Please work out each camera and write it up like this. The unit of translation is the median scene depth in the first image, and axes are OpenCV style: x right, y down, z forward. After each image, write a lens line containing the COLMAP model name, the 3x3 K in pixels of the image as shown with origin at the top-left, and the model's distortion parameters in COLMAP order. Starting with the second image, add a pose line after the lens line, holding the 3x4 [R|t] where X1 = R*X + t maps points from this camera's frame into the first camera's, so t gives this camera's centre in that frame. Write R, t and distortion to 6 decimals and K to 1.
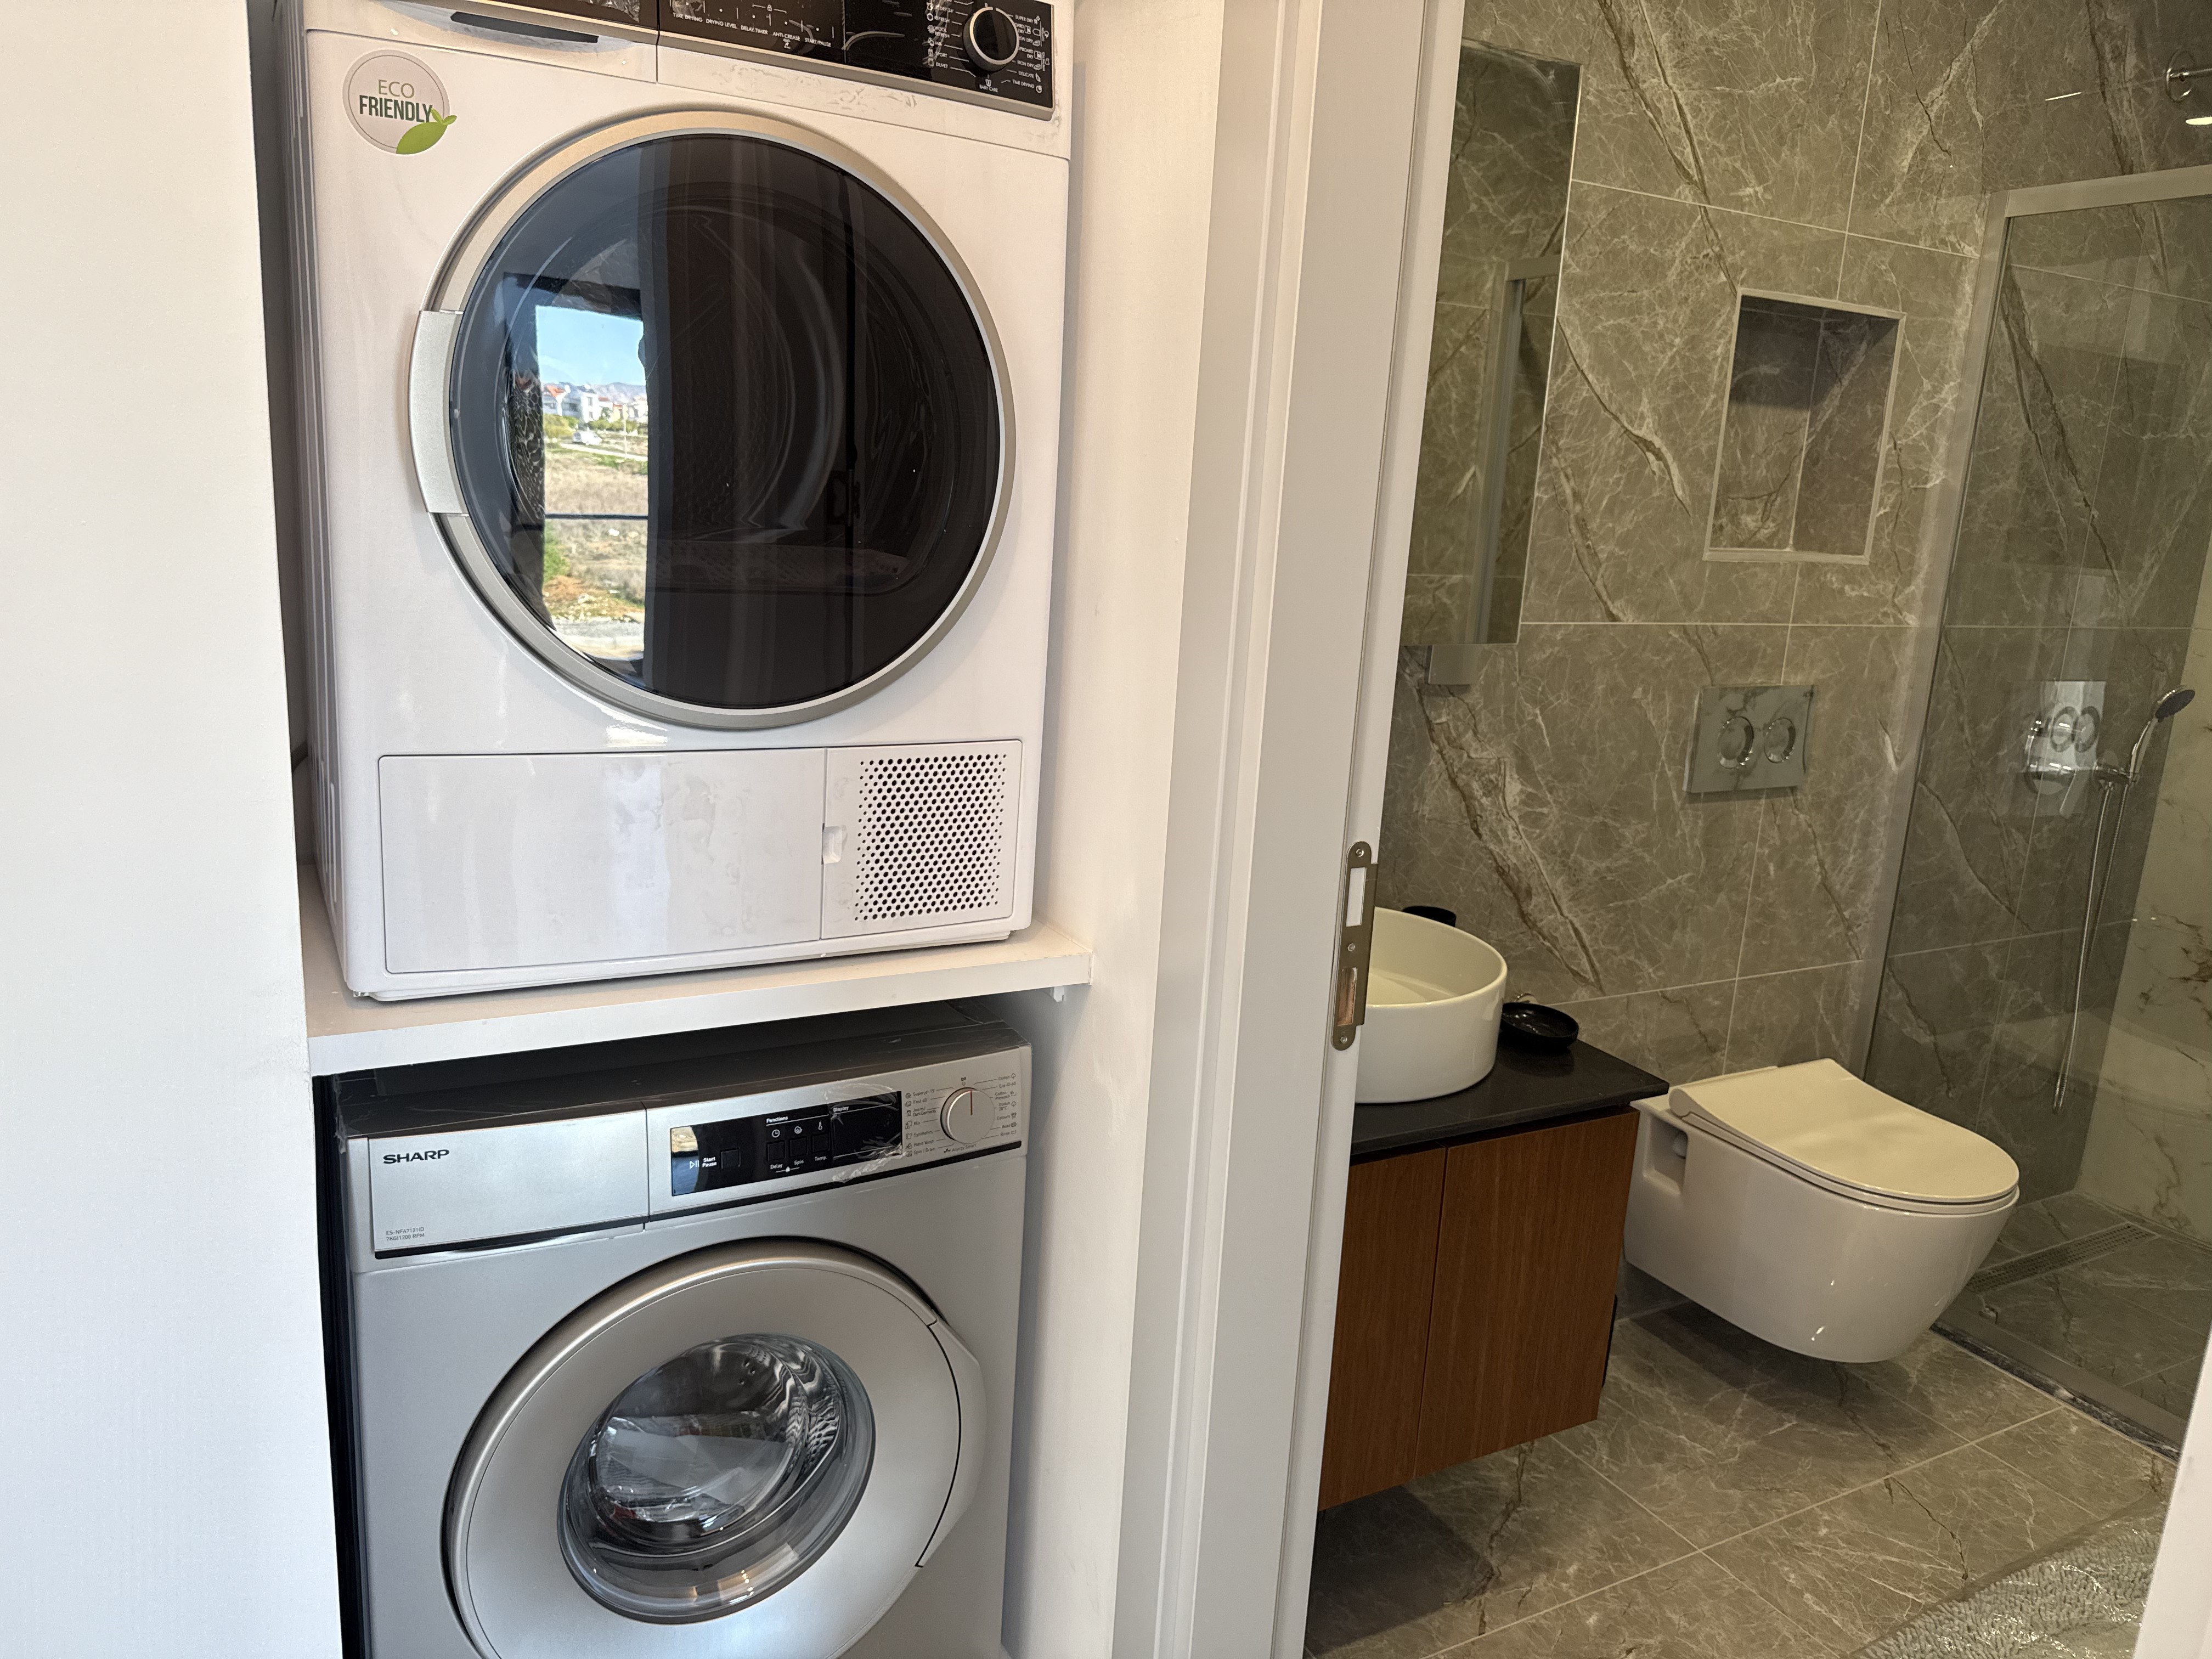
lens RADIAL K [[1598.1, 0, 1106.0], [0, 1598.1, 829.5], [0, 0, 1]] dist [0.003753, -0.008689]
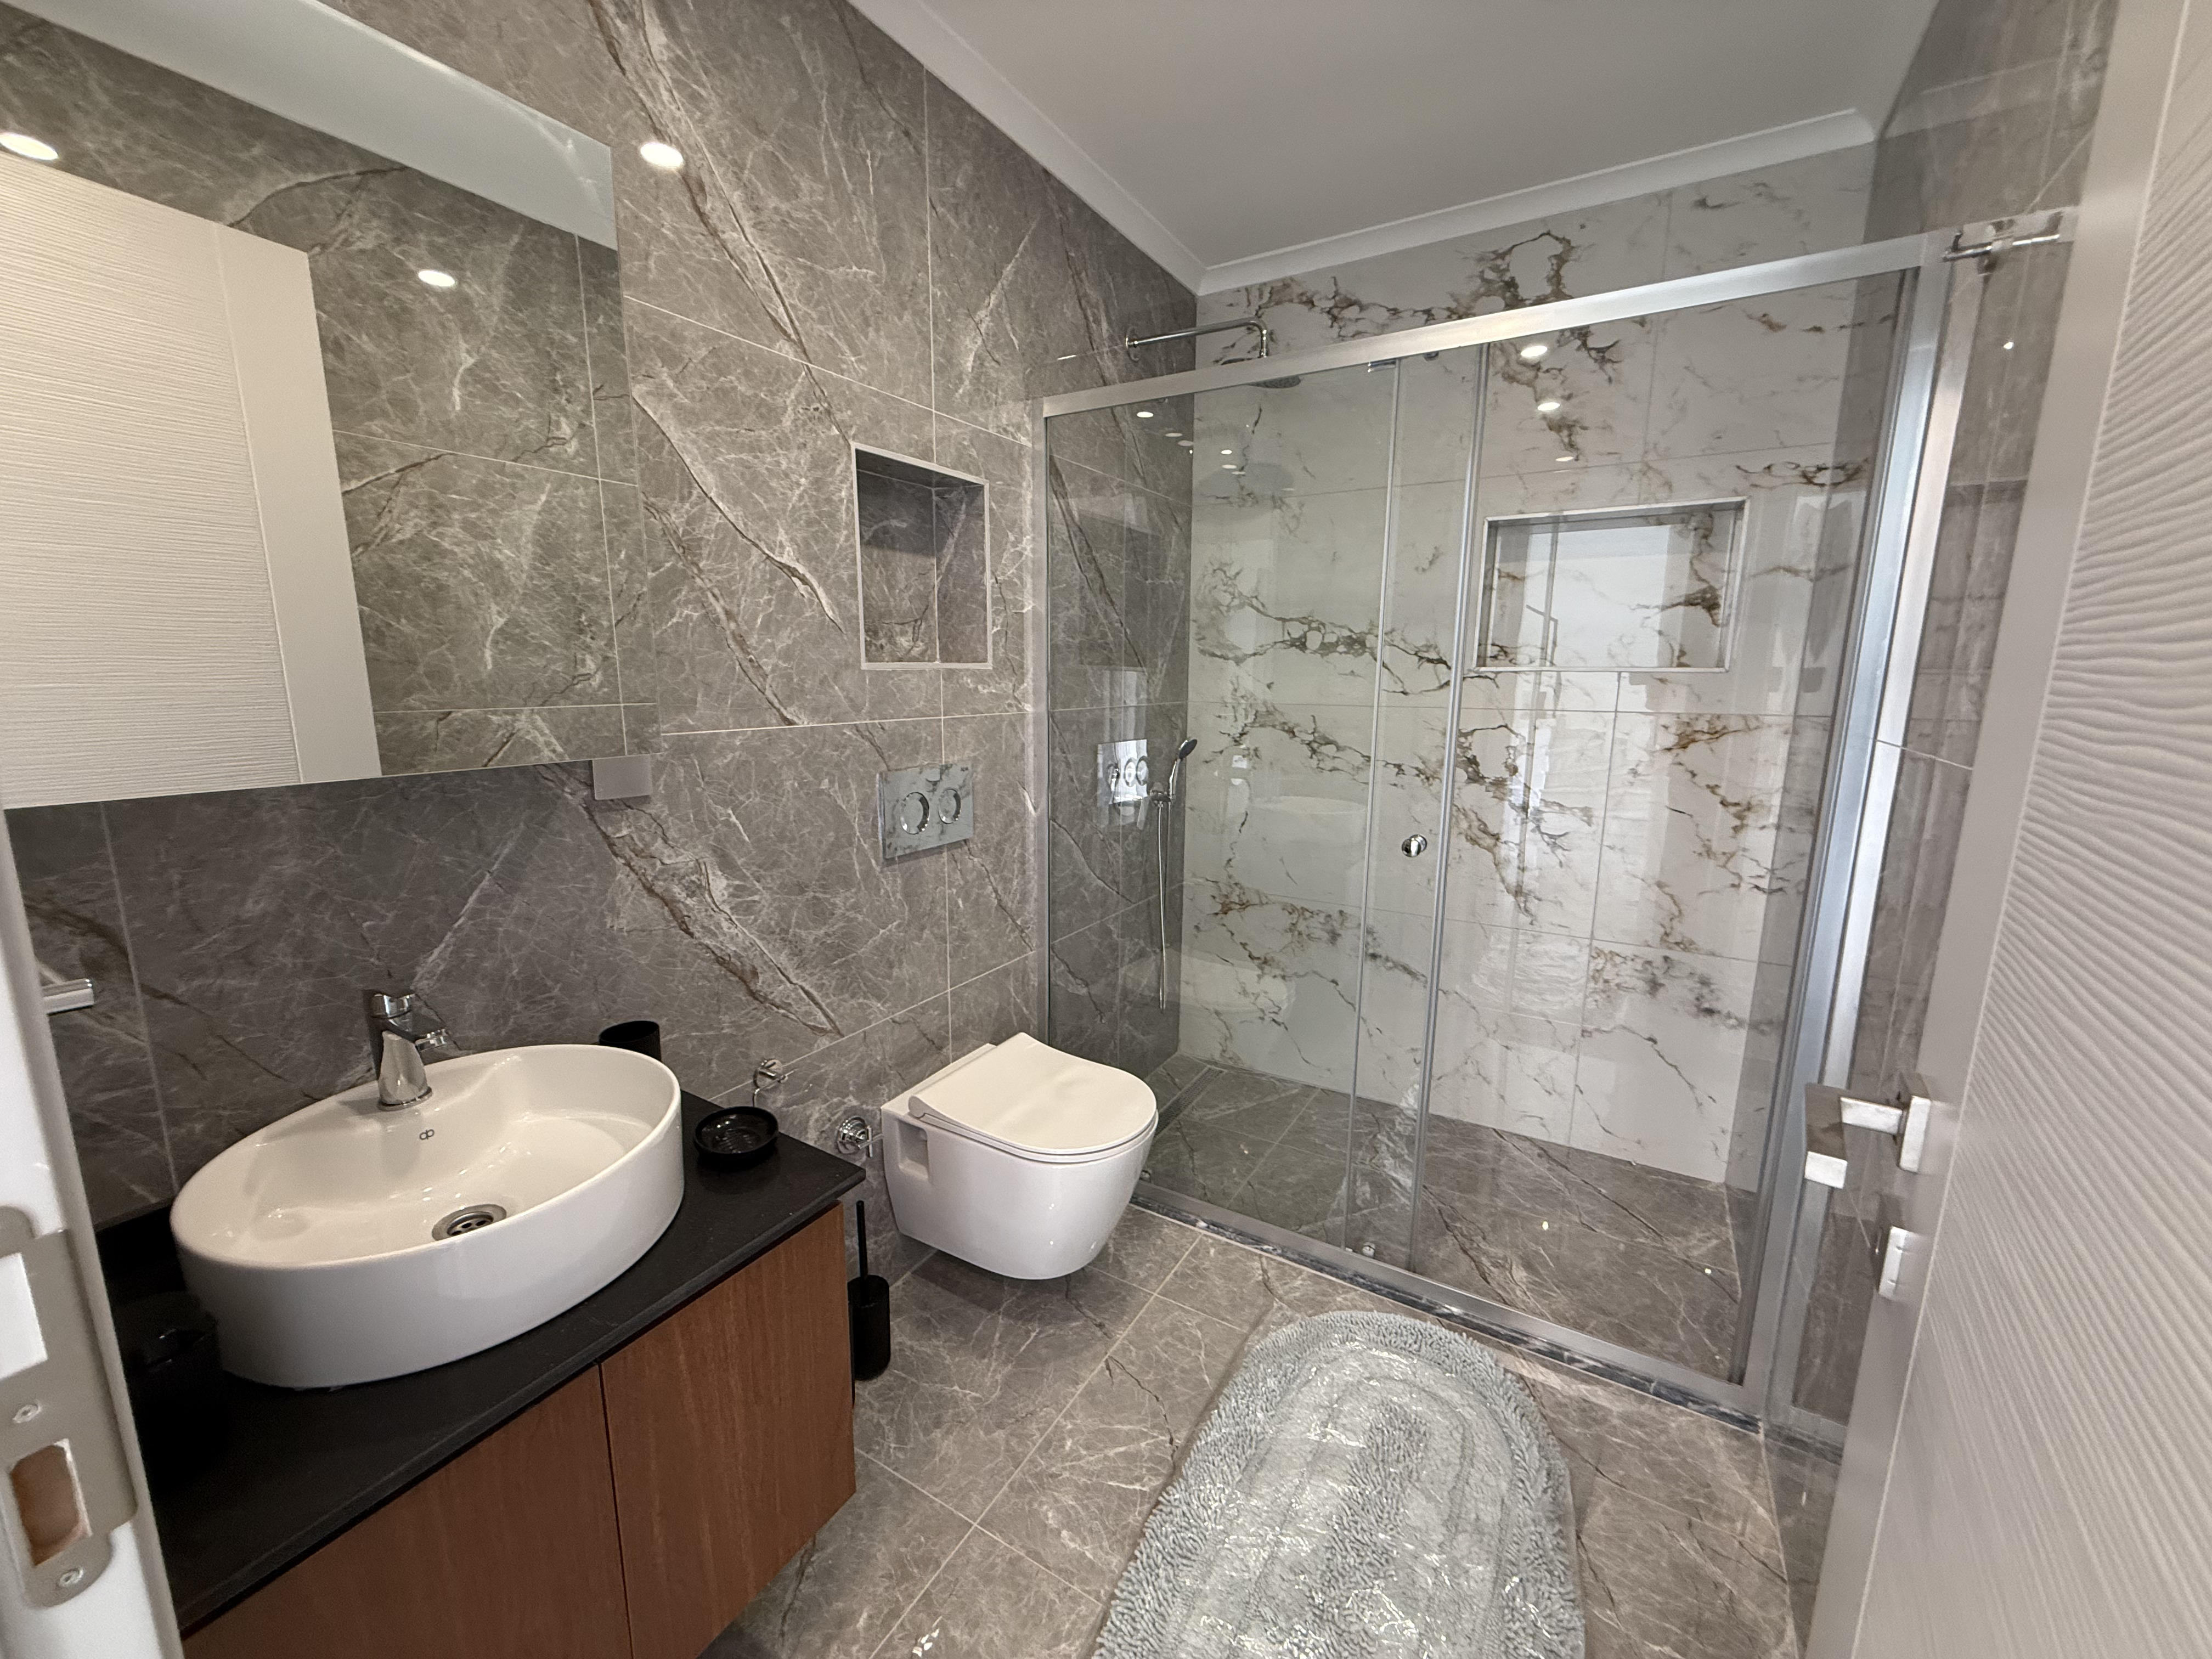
lens RADIAL K [[881.7, 0, 1100.2], [0, 881.7, 828.1], [0, 0, 1]] dist [0.002164, 0.000299]
pose [[0.863660, -0.138755, 0.484602, 0.180990], [0.149850, 0.988579, 0.015995, -0.032191], [-0.481287, 0.058803, 0.874588, 0.321323]]
